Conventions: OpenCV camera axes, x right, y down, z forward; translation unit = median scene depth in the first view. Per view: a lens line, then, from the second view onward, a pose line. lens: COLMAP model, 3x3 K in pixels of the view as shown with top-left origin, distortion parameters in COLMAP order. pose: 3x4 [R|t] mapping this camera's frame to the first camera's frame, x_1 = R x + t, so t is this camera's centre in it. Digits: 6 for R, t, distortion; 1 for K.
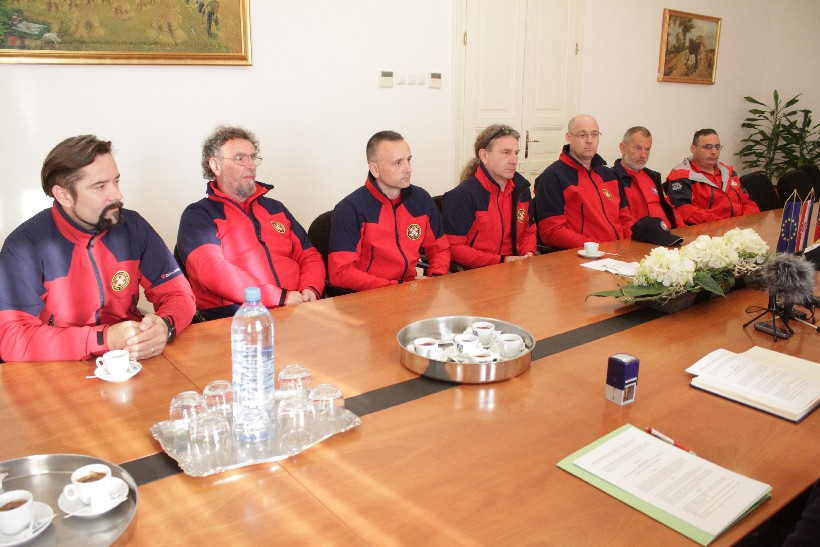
lens RADIAL K [[683.6, 0, 410.3], [0, 683.6, 283.9], [0, 0, 1]] dist [-0.176948, 0.143788]
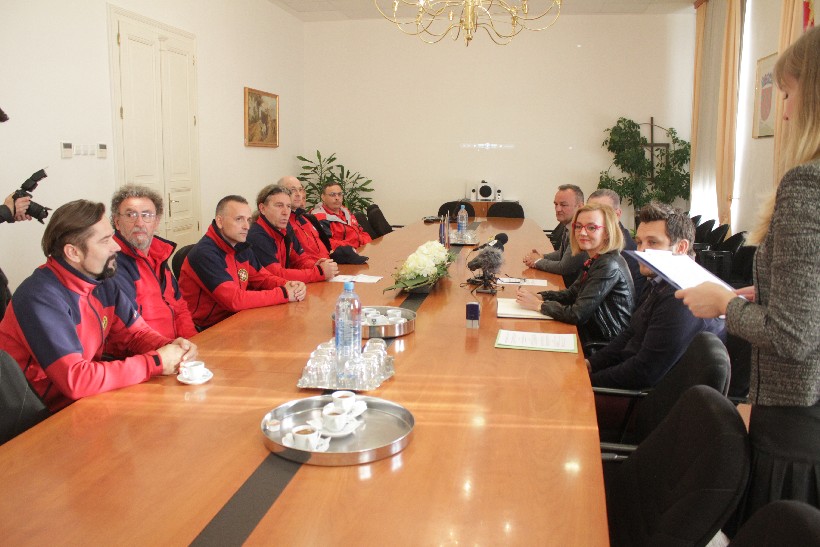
lens RADIAL K [[683.6, 0, 410.3], [0, 683.6, 283.9], [0, 0, 1]] dist [-0.176948, 0.143788]
pose [[0.732588, -0.123043, 0.669459, -0.358174], [0.180330, 0.983466, -0.016580, 0.019401], [-0.656351, 0.132870, 0.742664, -0.100304]]
